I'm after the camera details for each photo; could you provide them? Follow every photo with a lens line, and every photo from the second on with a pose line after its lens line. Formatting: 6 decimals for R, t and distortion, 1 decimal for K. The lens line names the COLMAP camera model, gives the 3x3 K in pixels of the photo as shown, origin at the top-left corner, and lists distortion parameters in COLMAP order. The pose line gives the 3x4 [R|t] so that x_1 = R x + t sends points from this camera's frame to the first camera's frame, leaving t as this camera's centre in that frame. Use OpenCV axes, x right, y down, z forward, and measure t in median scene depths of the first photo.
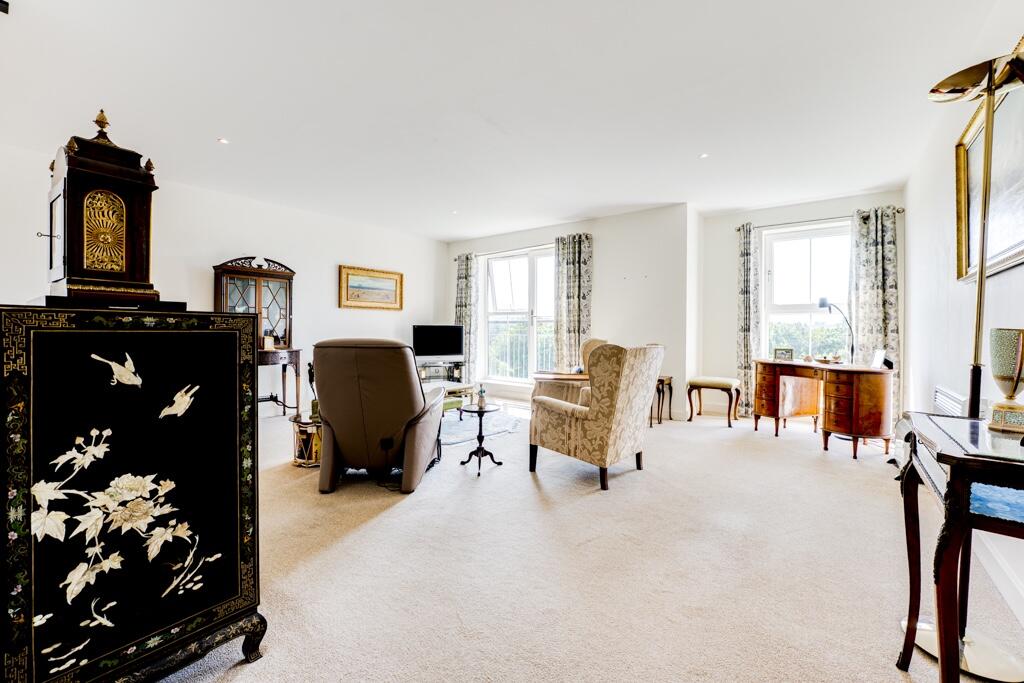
lens RADIAL K [[419.7, 0, 520.9], [0, 419.7, 337.4], [0, 0, 1]] dist [-0.015053, 0.001069]
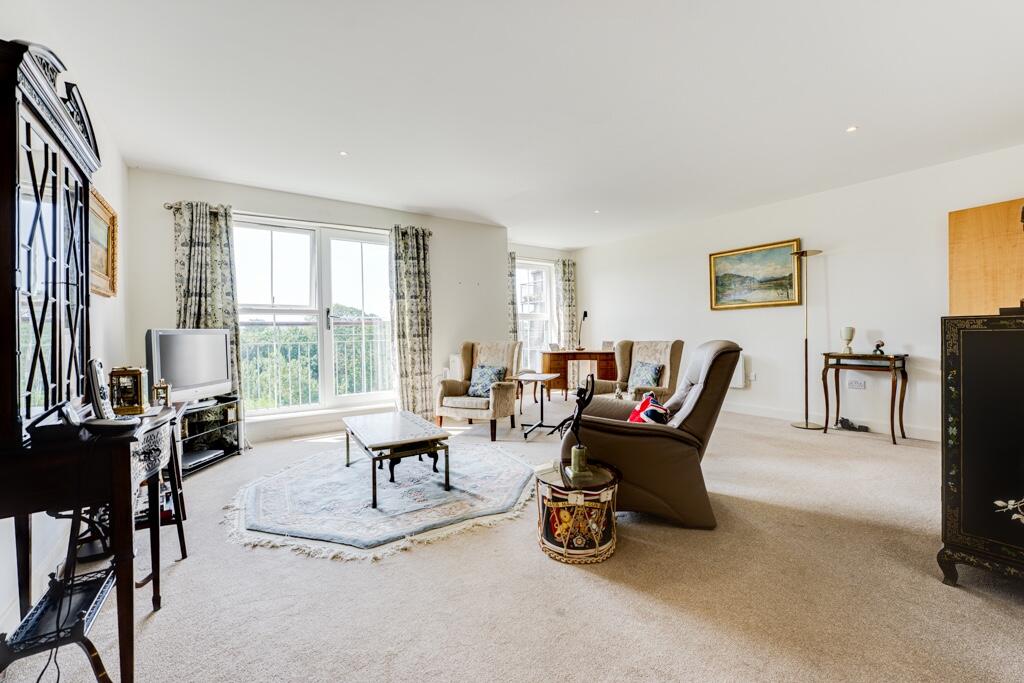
lens RADIAL K [[419.7, 0, 517.3], [0, 419.7, 337.8], [0, 0, 1]] dist [-0.015053, 0.001069]
pose [[0.308617, -0.024400, 0.950873, -0.803495], [0.034005, 0.999315, 0.014606, -0.018051], [-0.950578, 0.027827, 0.309235, 0.628068]]
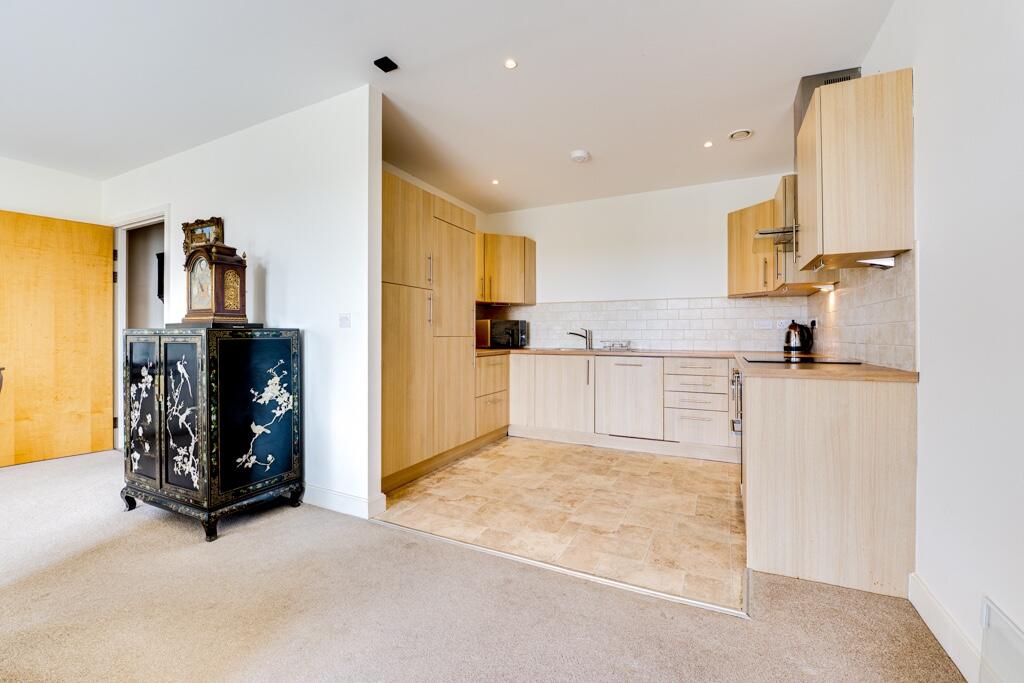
lens RADIAL K [[419.7, 0, 518.1], [0, 419.7, 332.8], [0, 0, 1]] dist [-0.015053, 0.001069]
pose [[-0.982594, -0.007608, -0.185608, -0.585702], [-0.010359, 0.999850, 0.013857, -0.023232], [0.185475, 0.015539, -0.982526, 0.906895]]
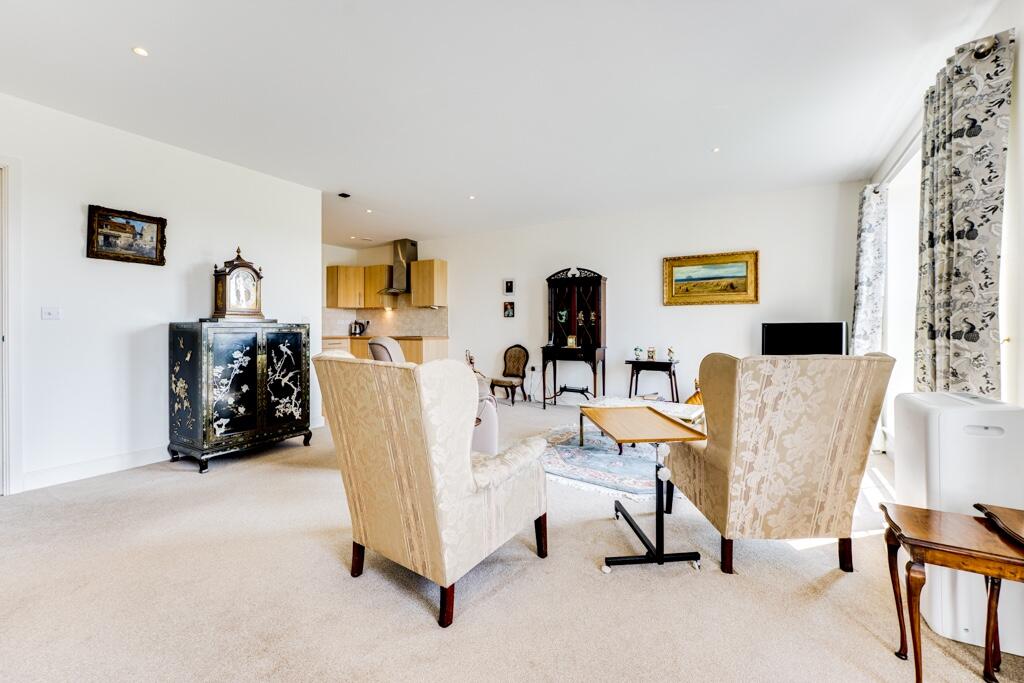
lens RADIAL K [[419.7, 0, 514.5], [0, 419.7, 333.4], [0, 0, 1]] dist [-0.015053, 0.001069]
pose [[0.101011, 0.007023, -0.994860, 0.507881], [-0.020549, 0.999776, 0.004971, -0.011396], [0.994673, 0.019942, 0.101133, 0.704566]]
